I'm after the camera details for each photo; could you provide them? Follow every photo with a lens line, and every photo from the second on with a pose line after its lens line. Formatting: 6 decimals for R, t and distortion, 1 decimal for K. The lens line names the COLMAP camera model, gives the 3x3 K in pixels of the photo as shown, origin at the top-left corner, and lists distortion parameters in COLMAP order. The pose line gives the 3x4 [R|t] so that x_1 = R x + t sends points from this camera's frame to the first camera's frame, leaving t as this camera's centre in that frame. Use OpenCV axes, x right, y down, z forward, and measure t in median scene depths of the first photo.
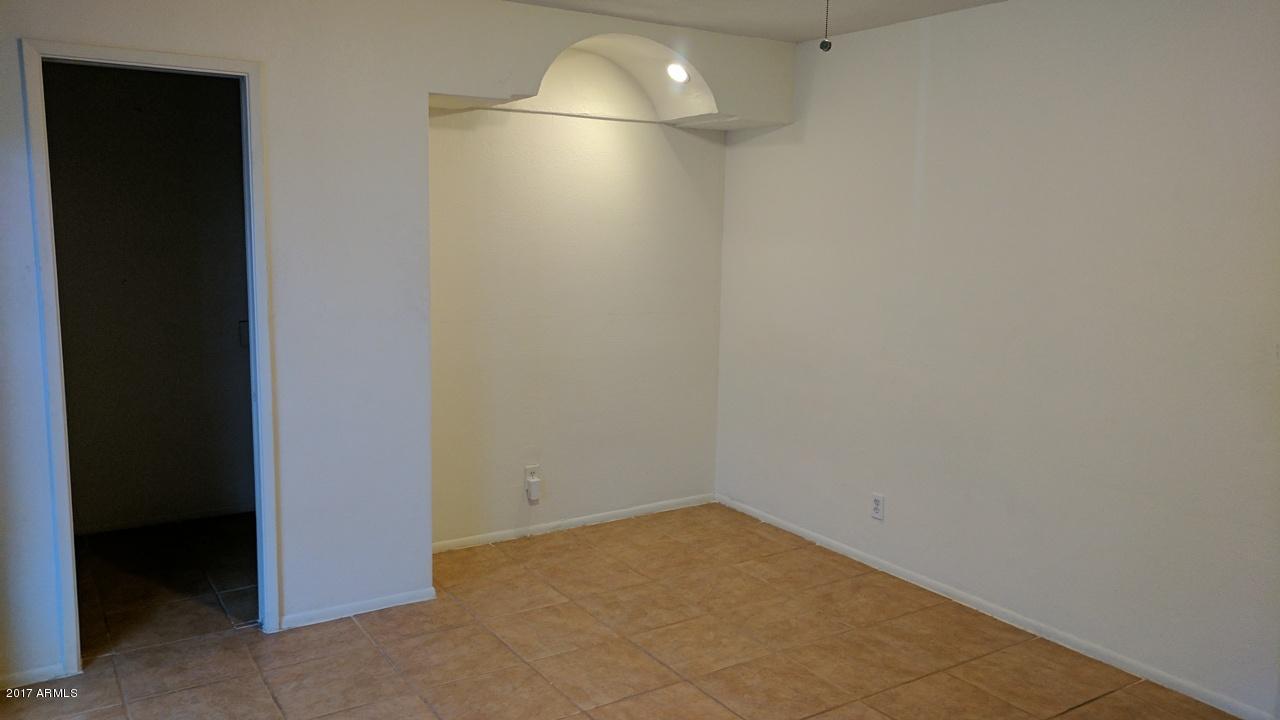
lens RADIAL K [[963.7, 0, 637.5], [0, 963.7, 355.9], [0, 0, 1]] dist [0.012390, 0.004190]
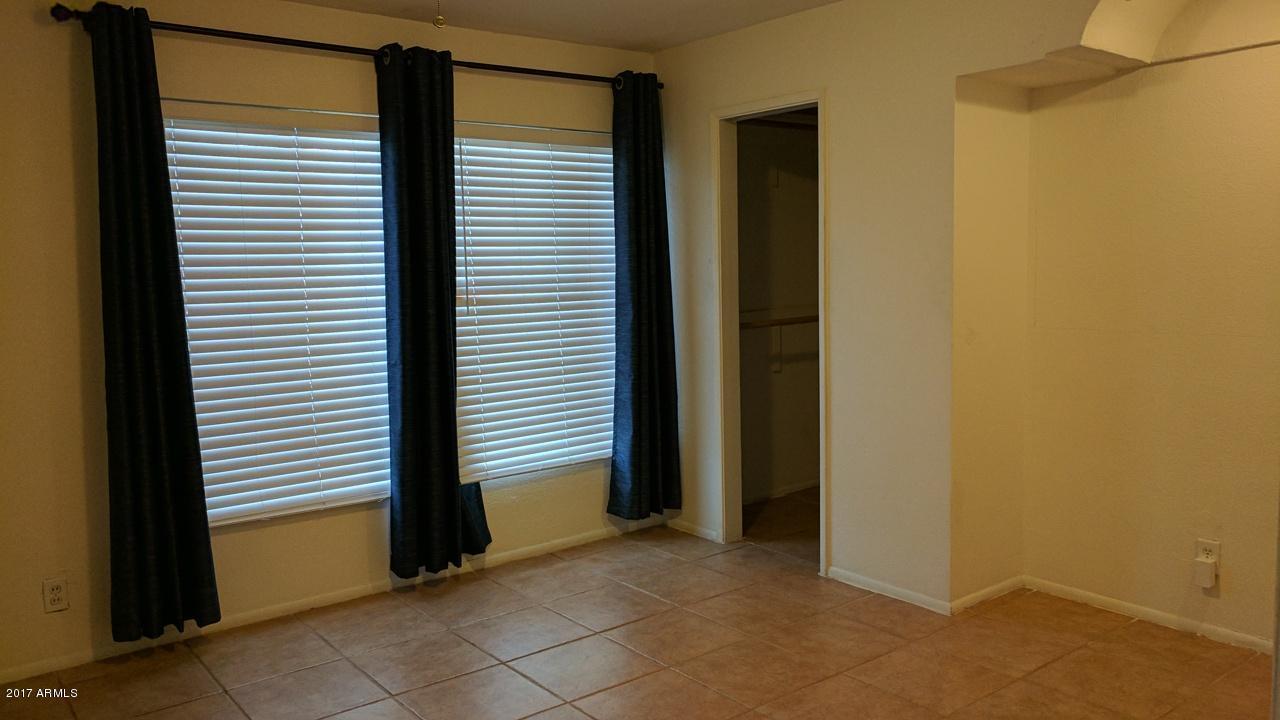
lens RADIAL K [[963.7, 0, 637.4], [0, 963.7, 362.0], [0, 0, 1]] dist [0.012390, 0.004190]
pose [[0.095689, 0.088456, -0.991473, 0.674303], [-0.118395, 0.989985, 0.076897, -0.029369], [0.988345, 0.110027, 0.105203, 0.580968]]
